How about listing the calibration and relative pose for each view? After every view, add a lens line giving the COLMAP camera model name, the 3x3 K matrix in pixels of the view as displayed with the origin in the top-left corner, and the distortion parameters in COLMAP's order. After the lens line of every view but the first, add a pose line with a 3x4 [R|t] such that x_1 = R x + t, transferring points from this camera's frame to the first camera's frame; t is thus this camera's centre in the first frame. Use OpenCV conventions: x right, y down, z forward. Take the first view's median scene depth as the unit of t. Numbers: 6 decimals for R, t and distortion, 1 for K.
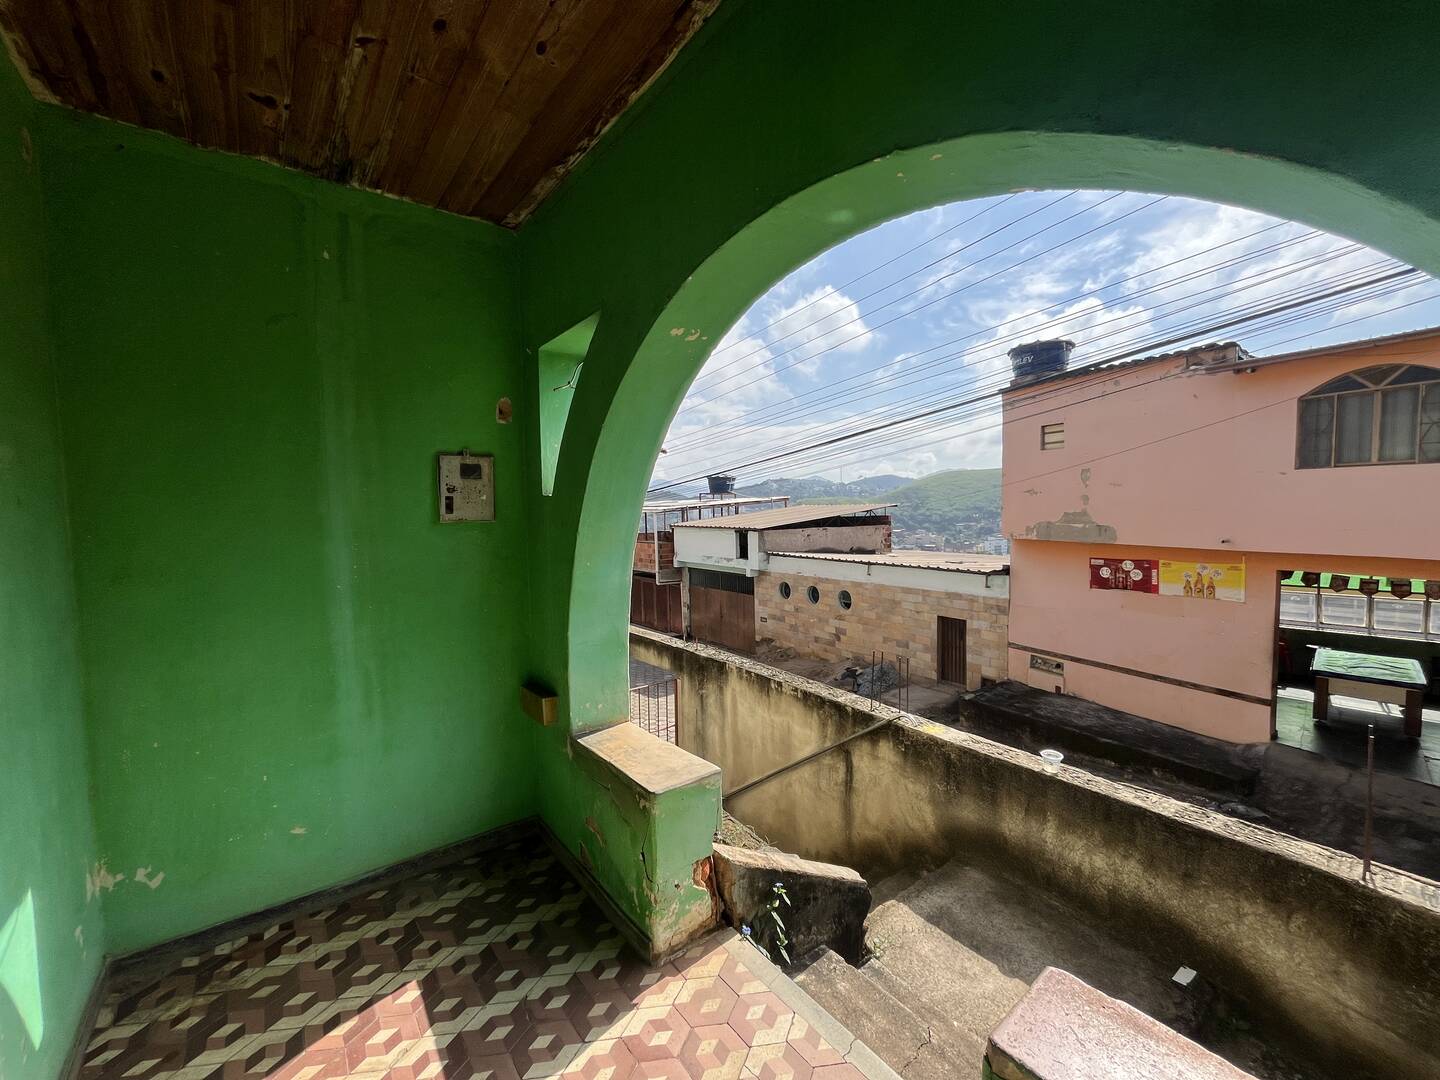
lens RADIAL K [[579.6, 0, 720.0], [0, 579.6, 540.0], [0, 0, 1]] dist [-0.002543, -0.000329]
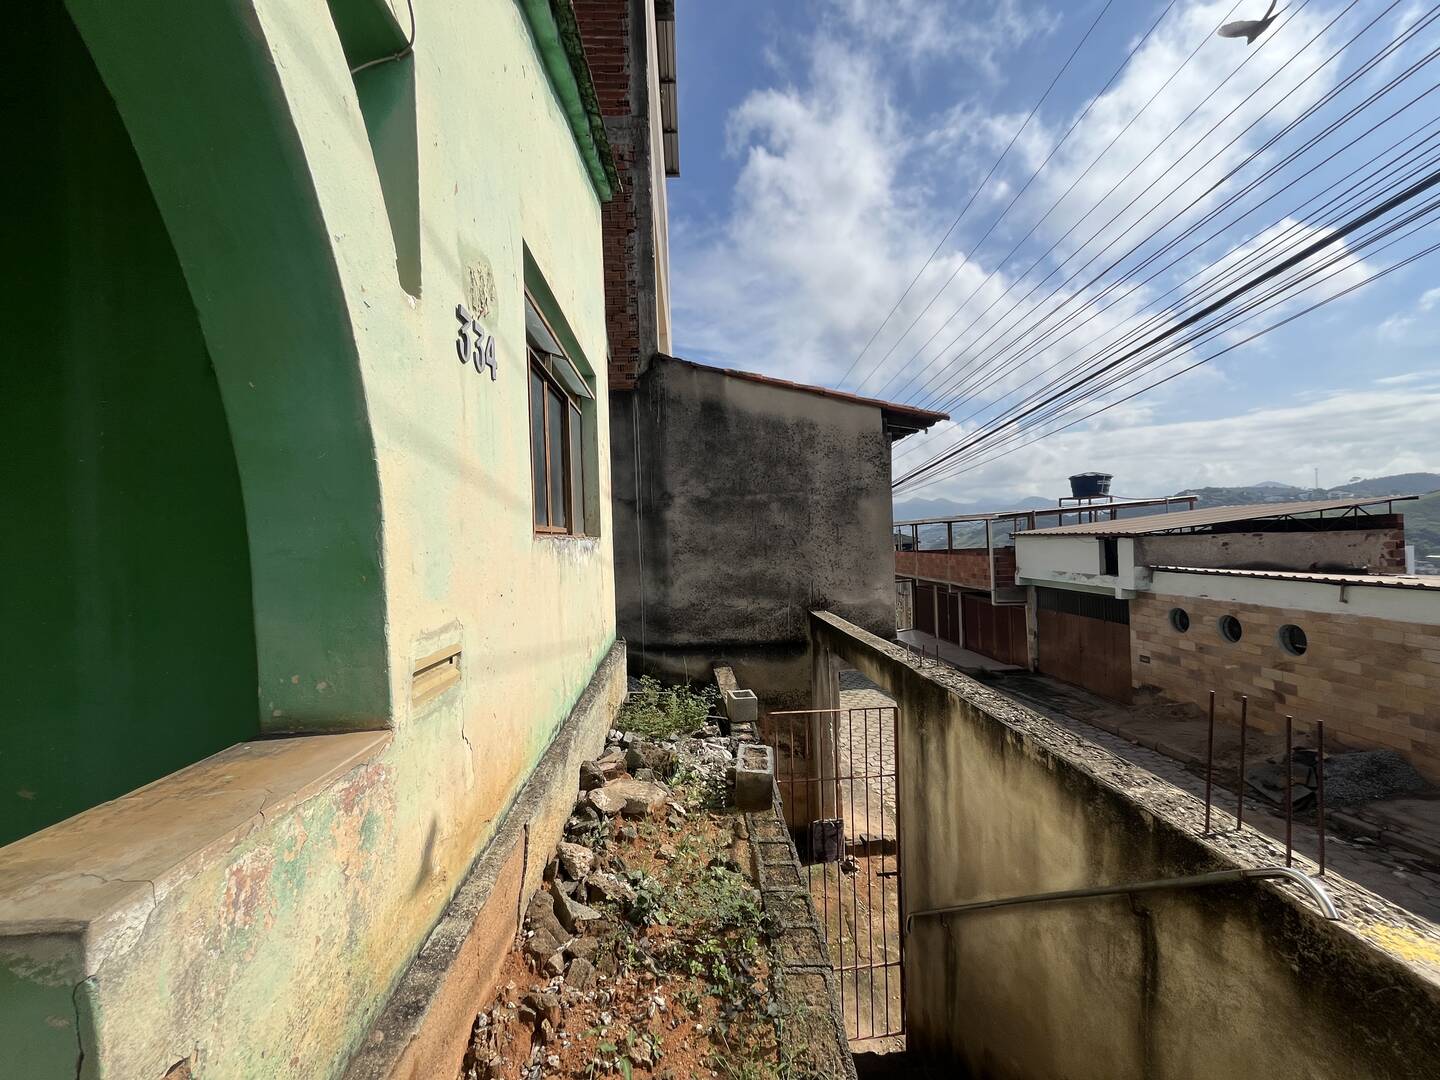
lens RADIAL K [[579.6, 0, 720.0], [0, 579.6, 540.0], [0, 0, 1]] dist [-0.002543, -0.000329]
pose [[0.827520, -0.006964, -0.561393, 0.052961], [-0.014960, 0.999295, -0.034448, 0.025646], [0.561237, 0.036905, 0.826832, 0.115064]]
